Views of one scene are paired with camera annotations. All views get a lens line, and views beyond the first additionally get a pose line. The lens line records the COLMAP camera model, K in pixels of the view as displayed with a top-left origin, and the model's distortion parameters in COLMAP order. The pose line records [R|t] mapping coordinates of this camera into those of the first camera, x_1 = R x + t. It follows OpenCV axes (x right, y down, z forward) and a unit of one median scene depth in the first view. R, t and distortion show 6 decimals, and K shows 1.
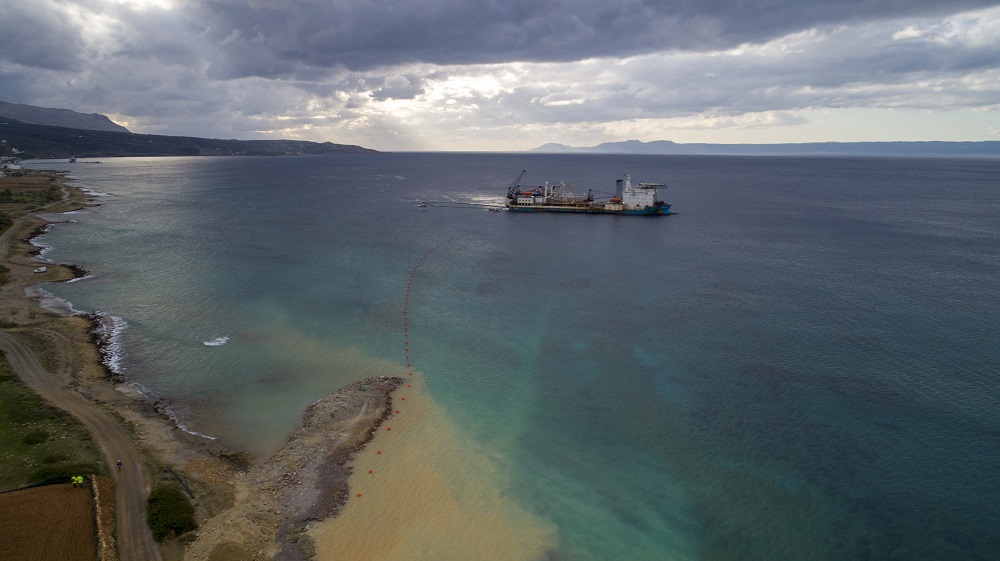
lens RADIAL K [[668.9, 0, 499.7], [0, 668.9, 276.7], [0, 0, 1]] dist [-0.023878, 0.011648]
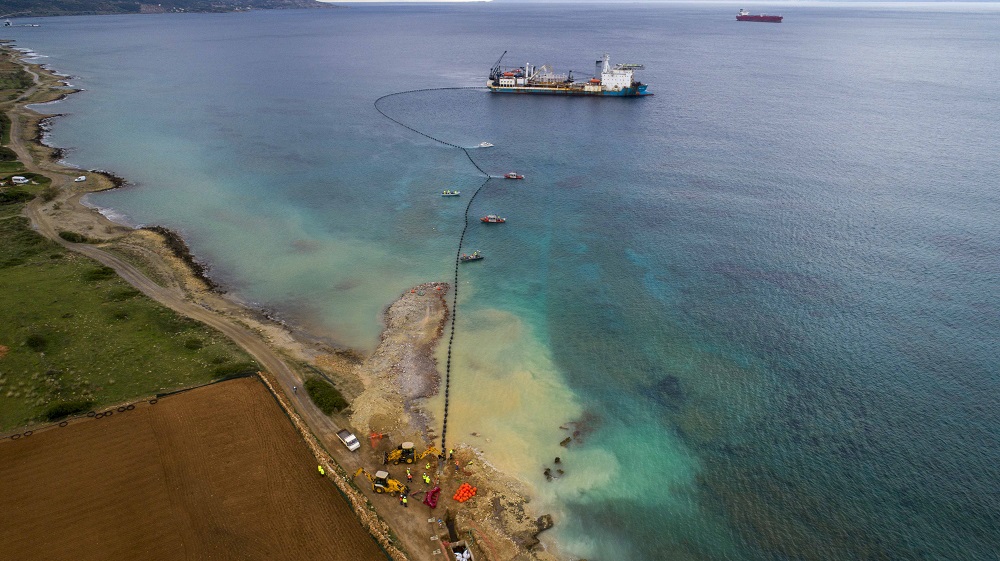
lens RADIAL K [[668.9, 0, 500.2], [0, 668.9, 284.3], [0, 0, 1]] dist [-0.023878, 0.011648]
pose [[0.998509, -0.025205, 0.048426, -0.030949], [0.014173, 0.976310, 0.215910, -0.033375], [-0.052720, -0.214902, 0.975212, -0.067736]]
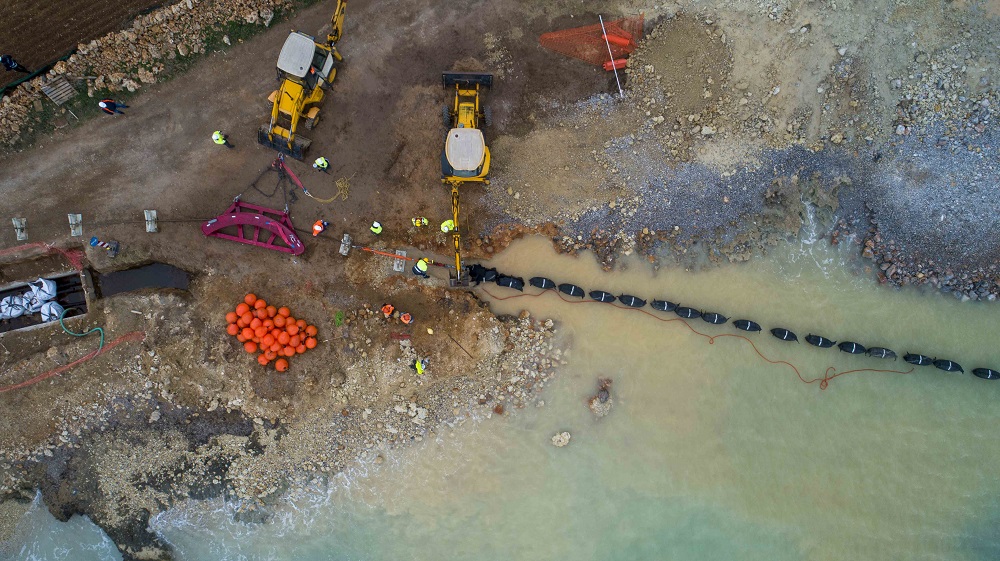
lens RADIAL K [[668.9, 0, 500.1], [0, 668.9, 280.7], [0, 0, 1]] dist [-0.023878, 0.011648]
pose [[-0.086204, 0.996266, -0.004778, -0.039881], [-0.194110, -0.012091, 0.980905, 0.005100], [0.977185, 0.085485, 0.194428, 0.125421]]
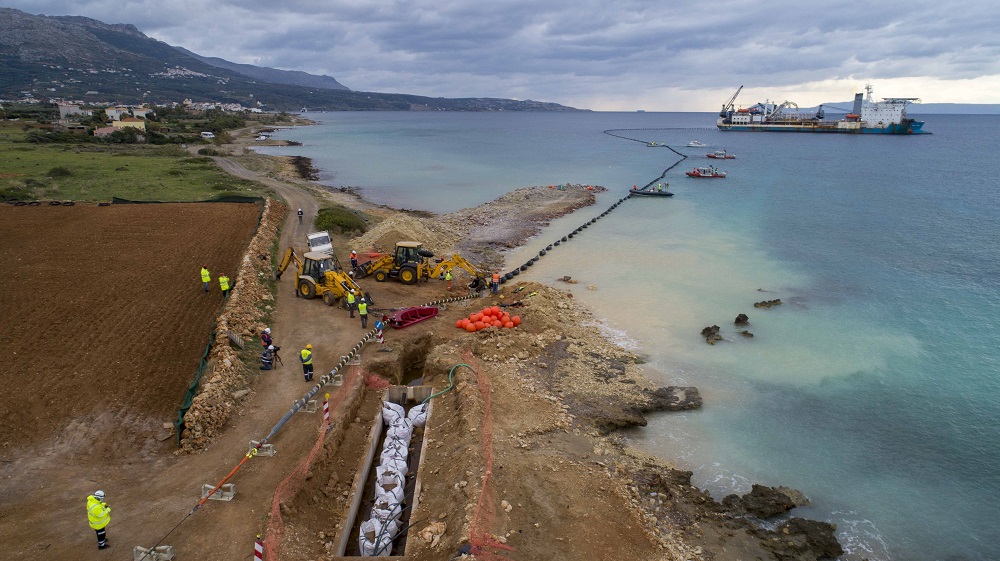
lens RADIAL K [[668.9, 0, 494.2], [0, 668.9, 282.3], [0, 0, 1]] dist [-0.023878, 0.011648]
pose [[0.956293, 0.067515, -0.284509, -0.009631], [-0.049633, 0.996339, 0.069607, 0.061353], [0.288167, -0.052443, 0.956143, 0.038198]]
